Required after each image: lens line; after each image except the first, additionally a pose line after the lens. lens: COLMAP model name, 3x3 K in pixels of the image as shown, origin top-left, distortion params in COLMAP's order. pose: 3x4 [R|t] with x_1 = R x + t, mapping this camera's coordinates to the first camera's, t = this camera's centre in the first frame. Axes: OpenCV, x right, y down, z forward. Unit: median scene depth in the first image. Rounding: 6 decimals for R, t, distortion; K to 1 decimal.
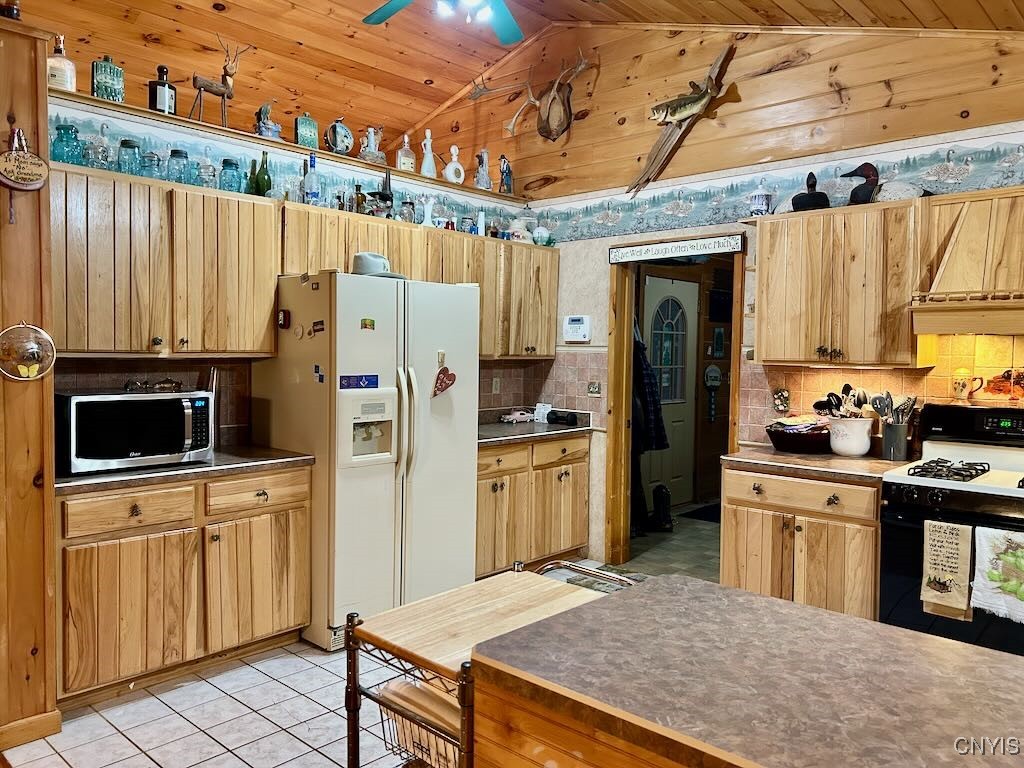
lens RADIAL K [[773.5, 0, 509.1], [0, 773.5, 385.1], [0, 0, 1]] dist [0.055406, -0.059162]
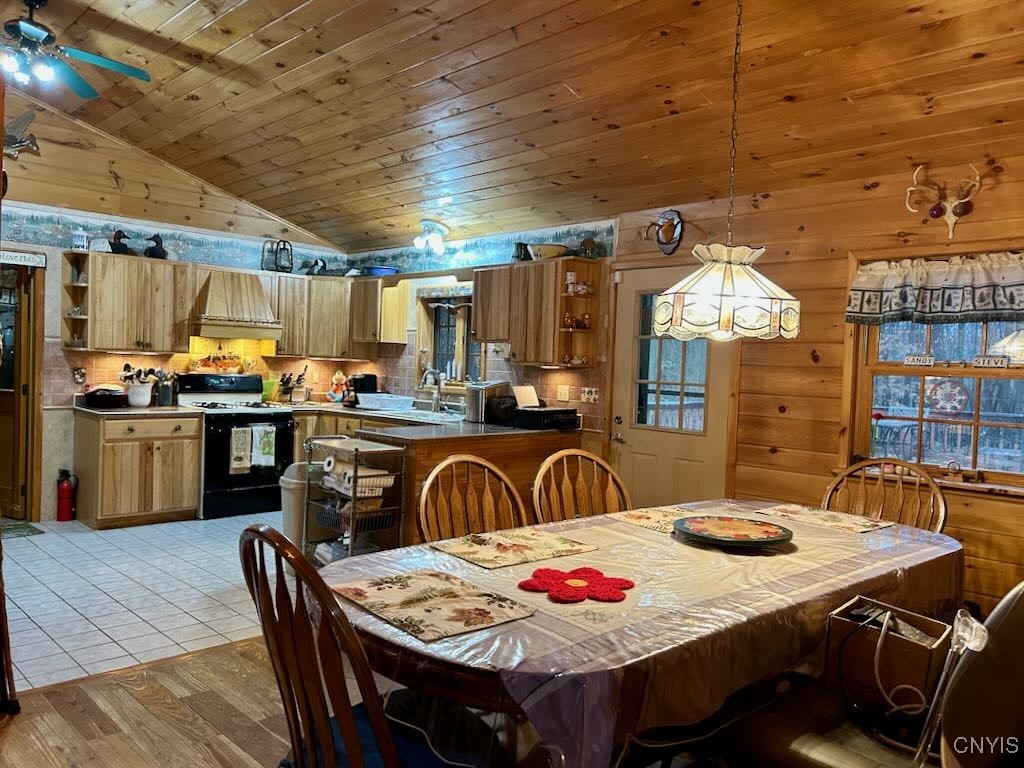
lens RADIAL K [[773.5, 0, 509.1], [0, 773.5, 385.1], [0, 0, 1]] dist [0.055406, -0.059162]
pose [[0.054582, -0.038074, 0.997783, -1.244923], [0.011602, 0.999229, 0.037495, -0.008776], [-0.998442, 0.009530, 0.054981, 0.137366]]
